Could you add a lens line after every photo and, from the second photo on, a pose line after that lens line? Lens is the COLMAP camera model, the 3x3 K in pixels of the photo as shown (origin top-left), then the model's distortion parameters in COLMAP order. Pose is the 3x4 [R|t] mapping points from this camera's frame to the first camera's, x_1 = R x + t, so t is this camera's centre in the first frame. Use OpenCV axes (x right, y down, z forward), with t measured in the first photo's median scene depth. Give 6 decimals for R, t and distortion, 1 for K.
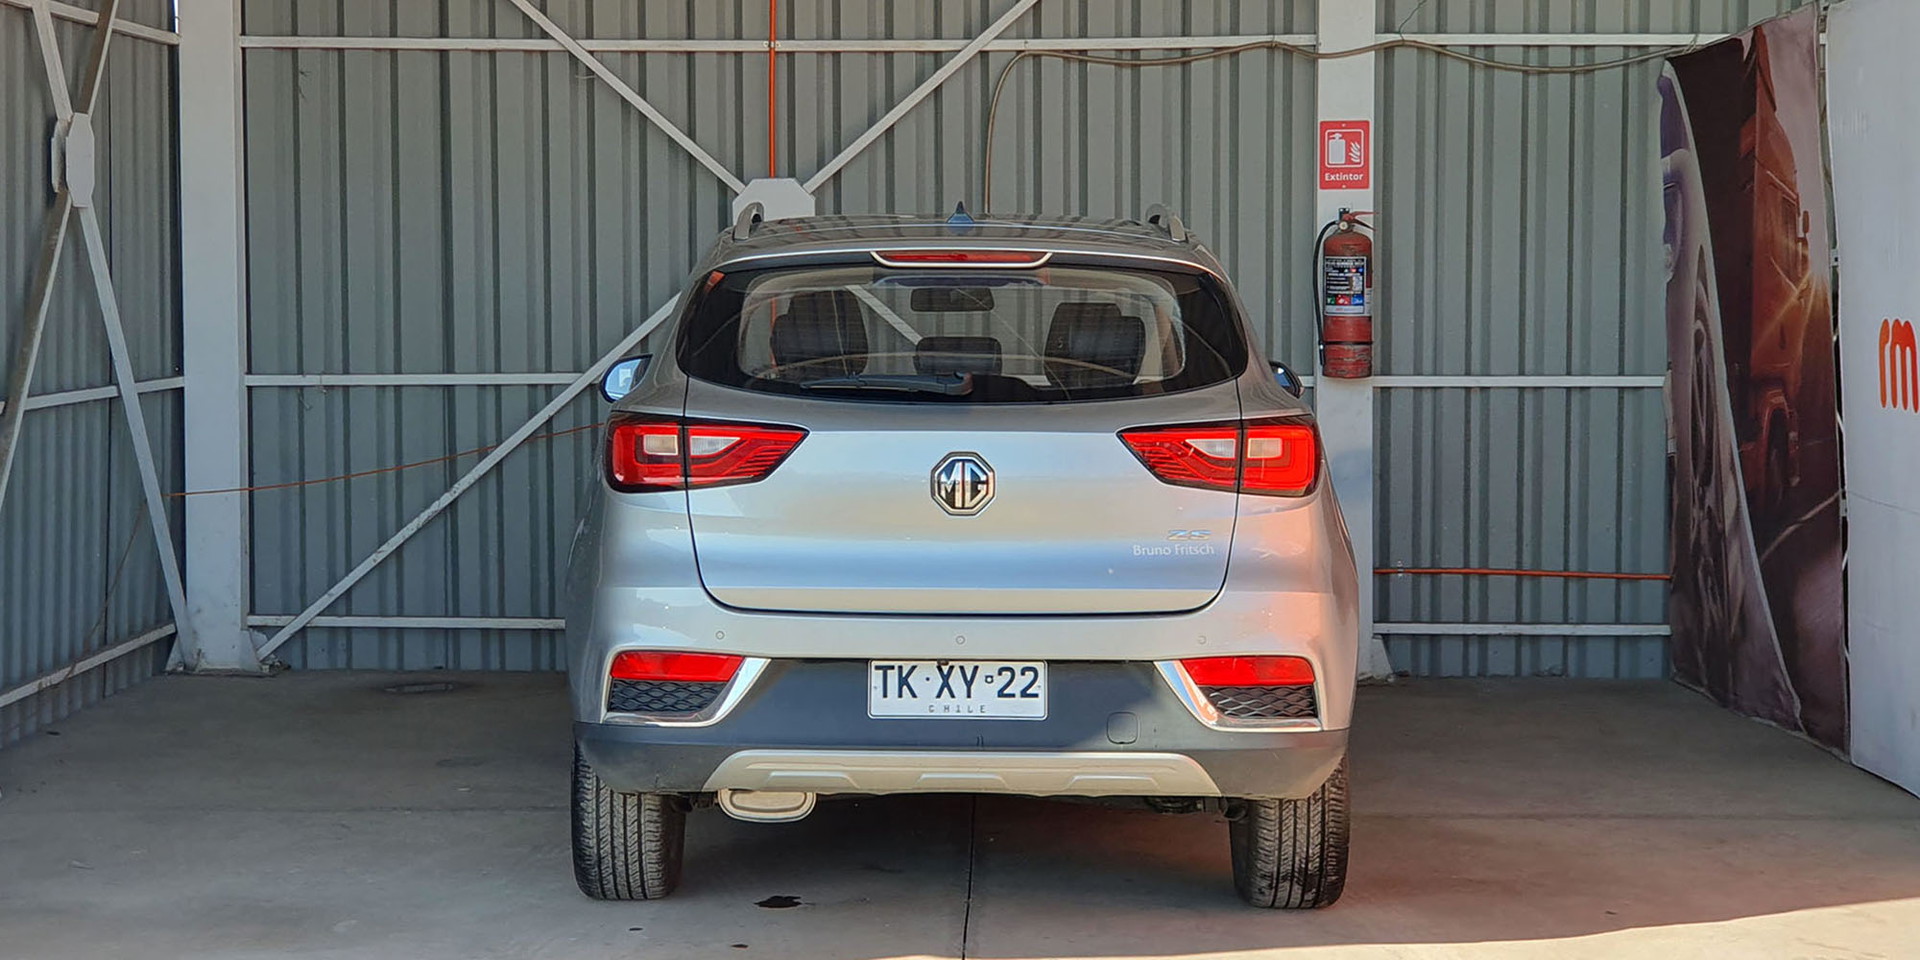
lens RADIAL K [[3051.3, 0, 883.9], [0, 3051.3, 391.4], [0, 0, 1]] dist [0.010004, 0.000000]
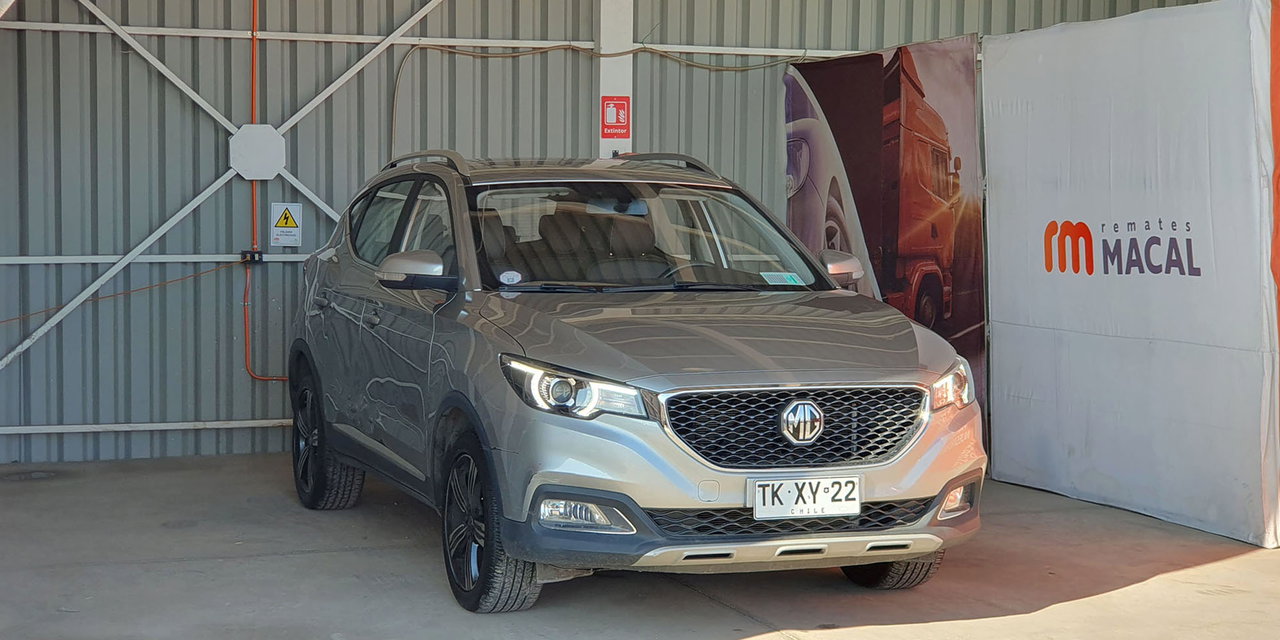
lens RADIAL K [[1909.3, 0, 595.1], [0, 1909.3, 316.8], [0, 0, 1]] dist [0.042096, 0.000000]
pose [[0.930084, -0.016485, 0.366977, -0.230094], [0.005823, 0.999529, 0.030141, -0.002707], [-0.367301, -0.025897, 0.929742, 0.063095]]
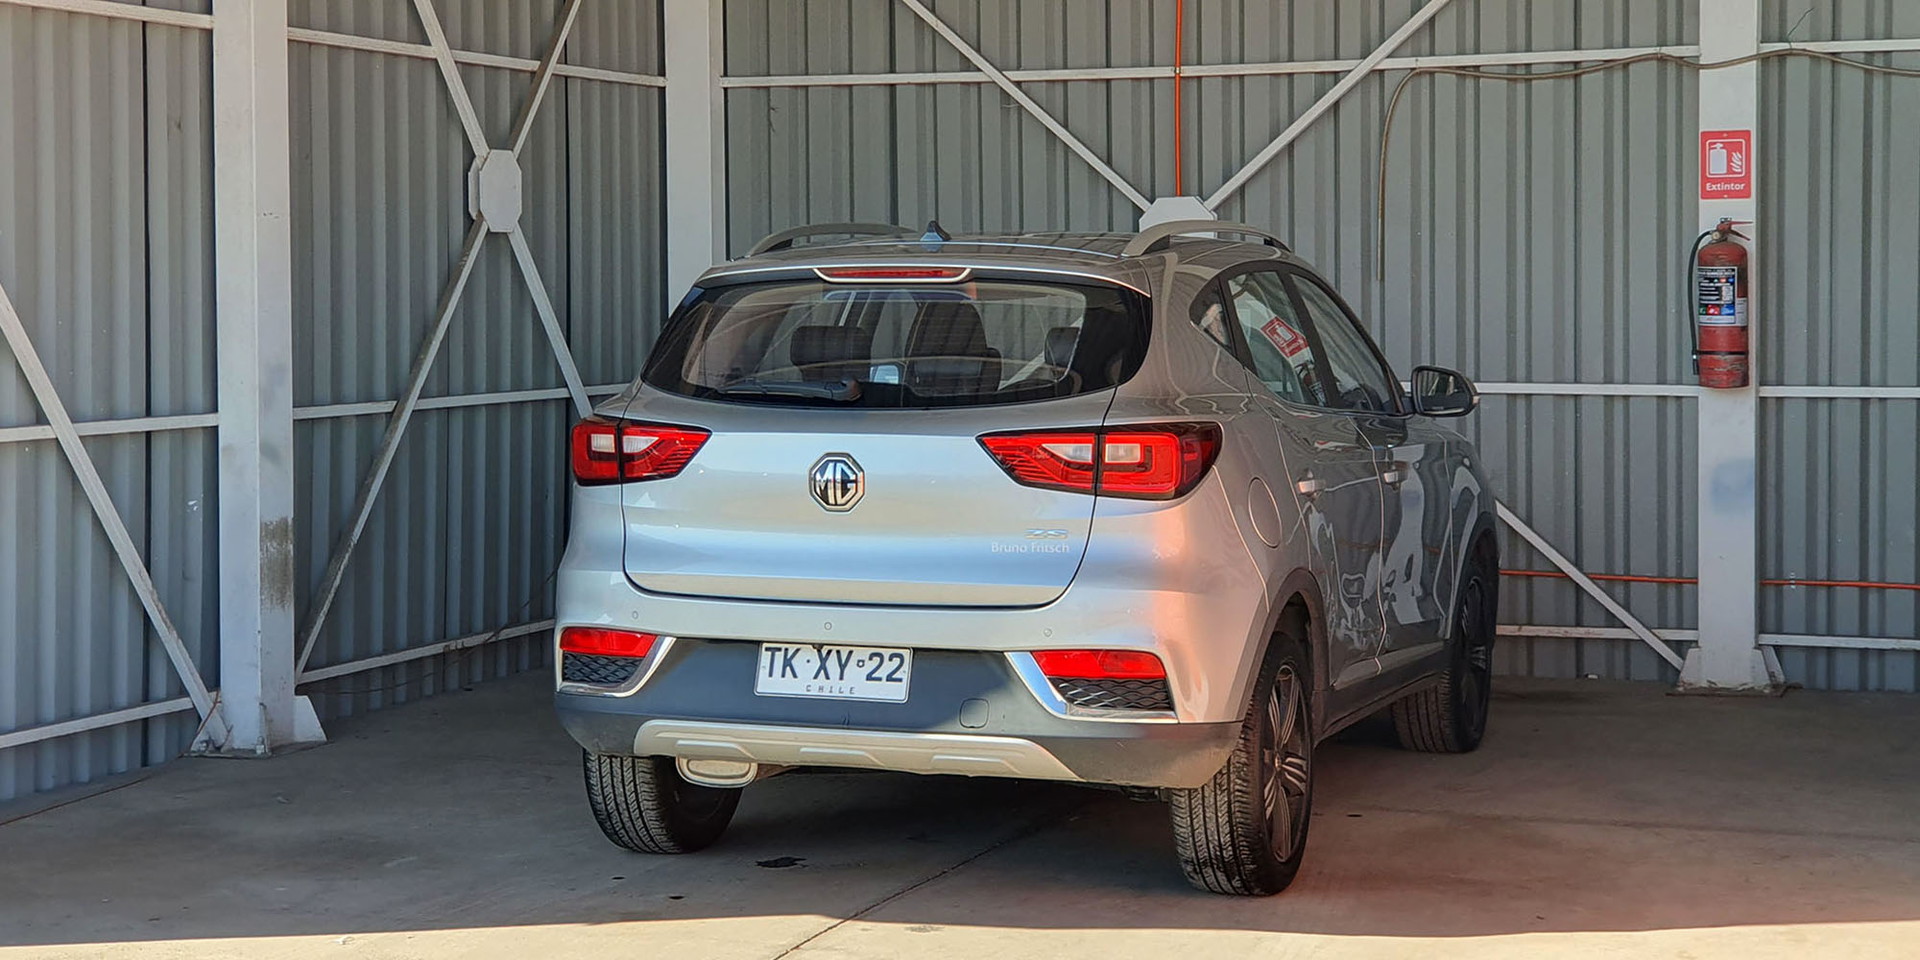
lens RADIAL K [[2864.0, 0, 966.3], [0, 2864.0, 464.9], [0, 0, 1]] dist [0.042096, 0.000000]
pose [[0.951683, 0.014287, -0.306750, 0.203407], [-0.006980, 0.999665, 0.024903, -0.000843], [0.307003, -0.021559, 0.951464, 0.025063]]
